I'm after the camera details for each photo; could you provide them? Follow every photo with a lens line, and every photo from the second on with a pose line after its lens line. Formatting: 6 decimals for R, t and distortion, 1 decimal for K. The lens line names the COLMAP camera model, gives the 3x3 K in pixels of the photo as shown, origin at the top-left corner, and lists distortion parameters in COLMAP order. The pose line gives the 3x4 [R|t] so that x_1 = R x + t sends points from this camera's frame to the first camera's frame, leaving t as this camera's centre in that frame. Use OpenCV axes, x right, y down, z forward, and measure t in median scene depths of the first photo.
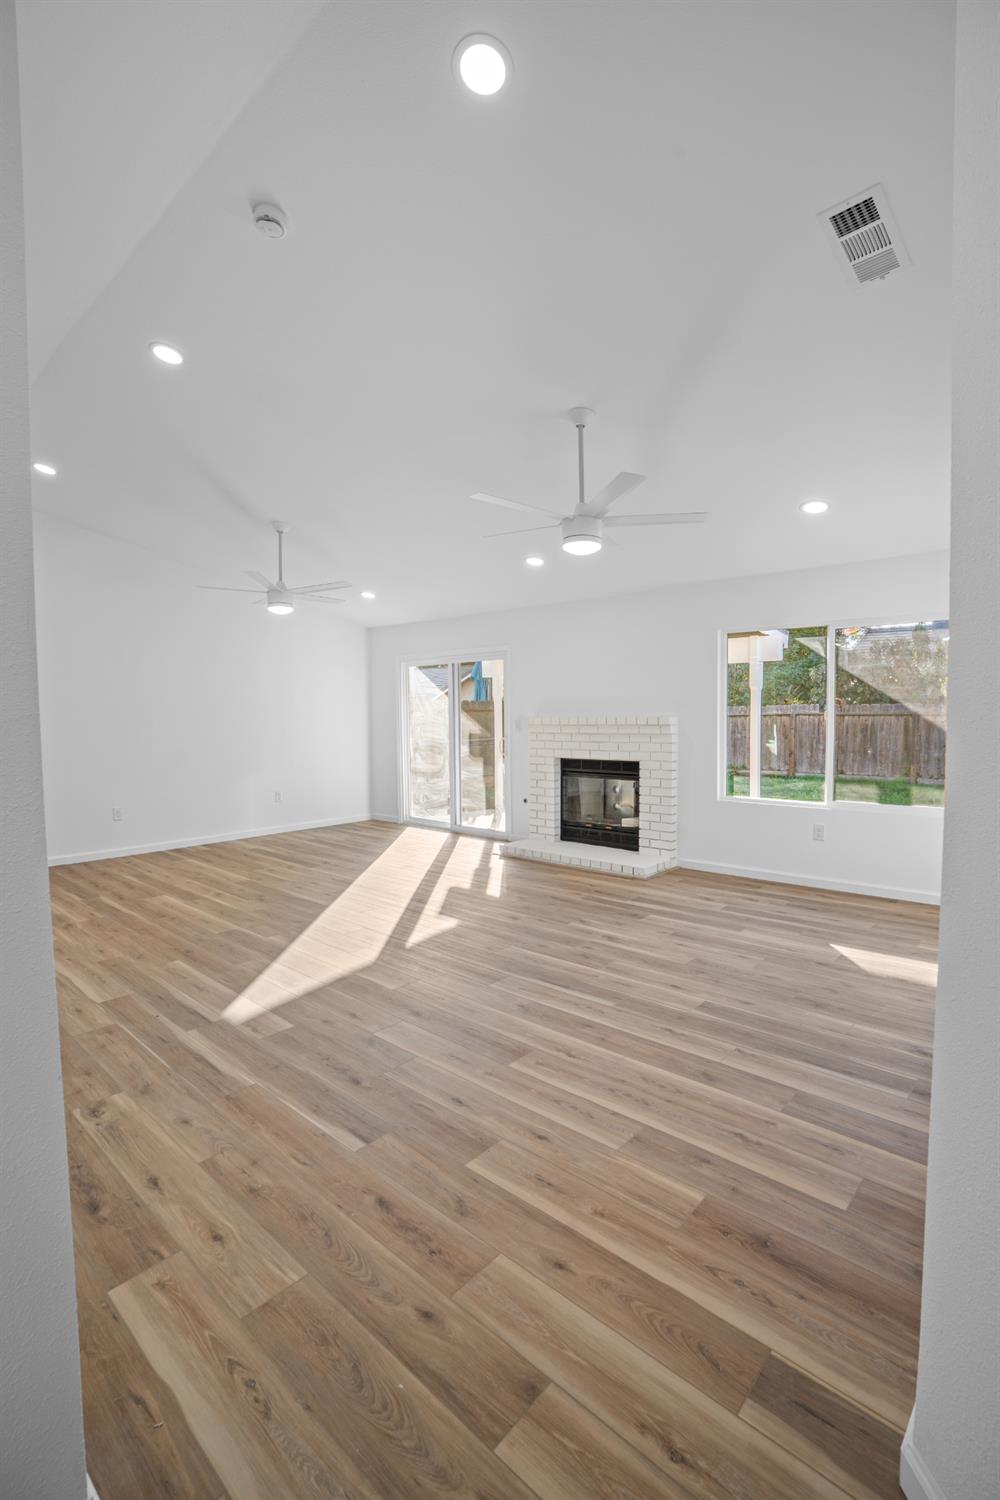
lens RADIAL K [[688.9, 0, 500.0], [0, 688.9, 750.0], [0, 0, 1]] dist [-0.071413, 0.032724]
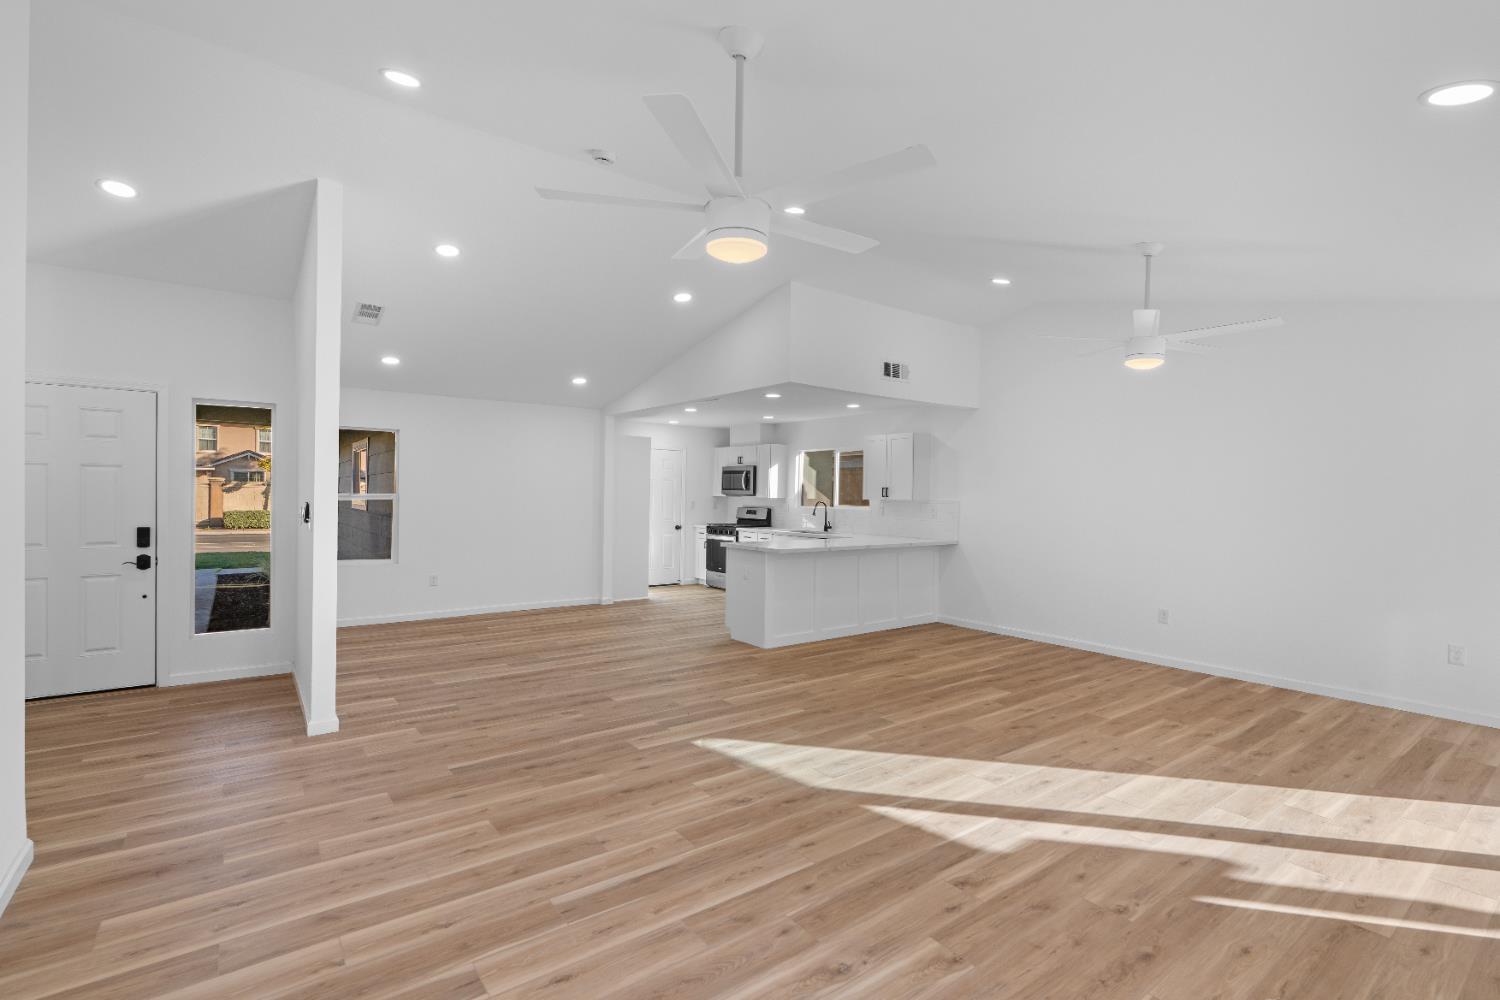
lens RADIAL K [[692.6, 0, 750.0], [0, 692.6, 500.0], [0, 0, 1]] dist [-0.001125, 0.001613]
pose [[-0.186310, 0.017704, -0.982332, 0.567997], [-0.062469, 0.997601, 0.029827, -0.066779], [0.980503, 0.066922, -0.184757, 0.870939]]
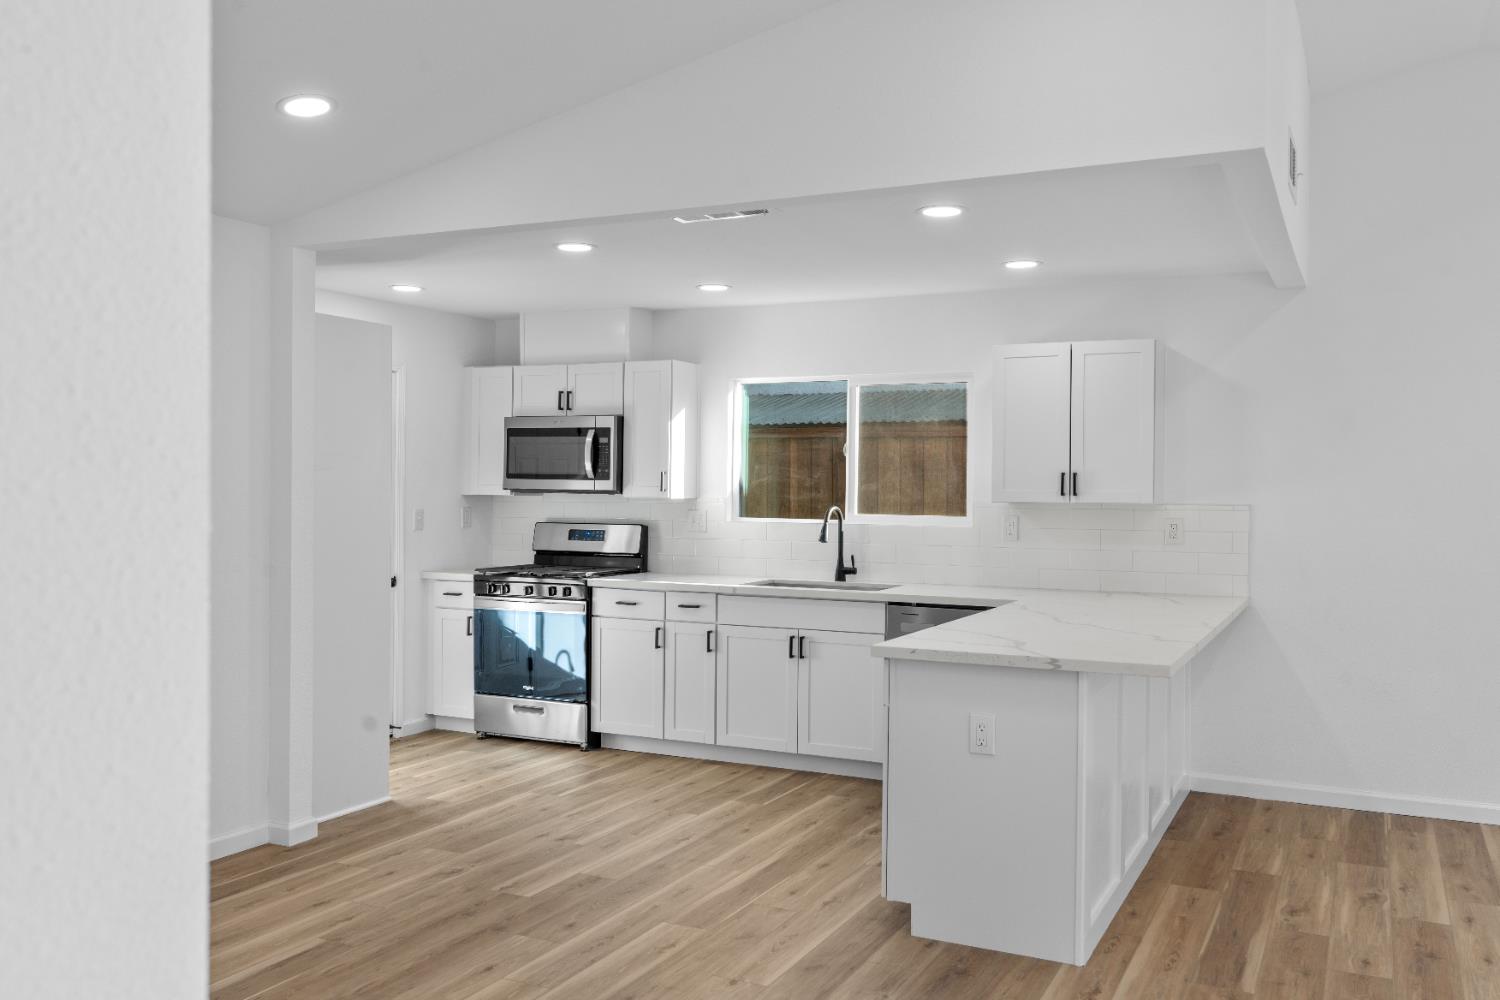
lens RADIAL K [[1266.4, 0, 750.0], [0, 1266.4, 500.0], [0, 0, 1]] dist [-0.003373, -0.001005]
pose [[0.270276, 0.025053, -0.962457, -0.026448], [-0.060210, 0.998145, 0.009074, -0.032949], [0.960898, 0.055497, 0.271283, 0.246296]]
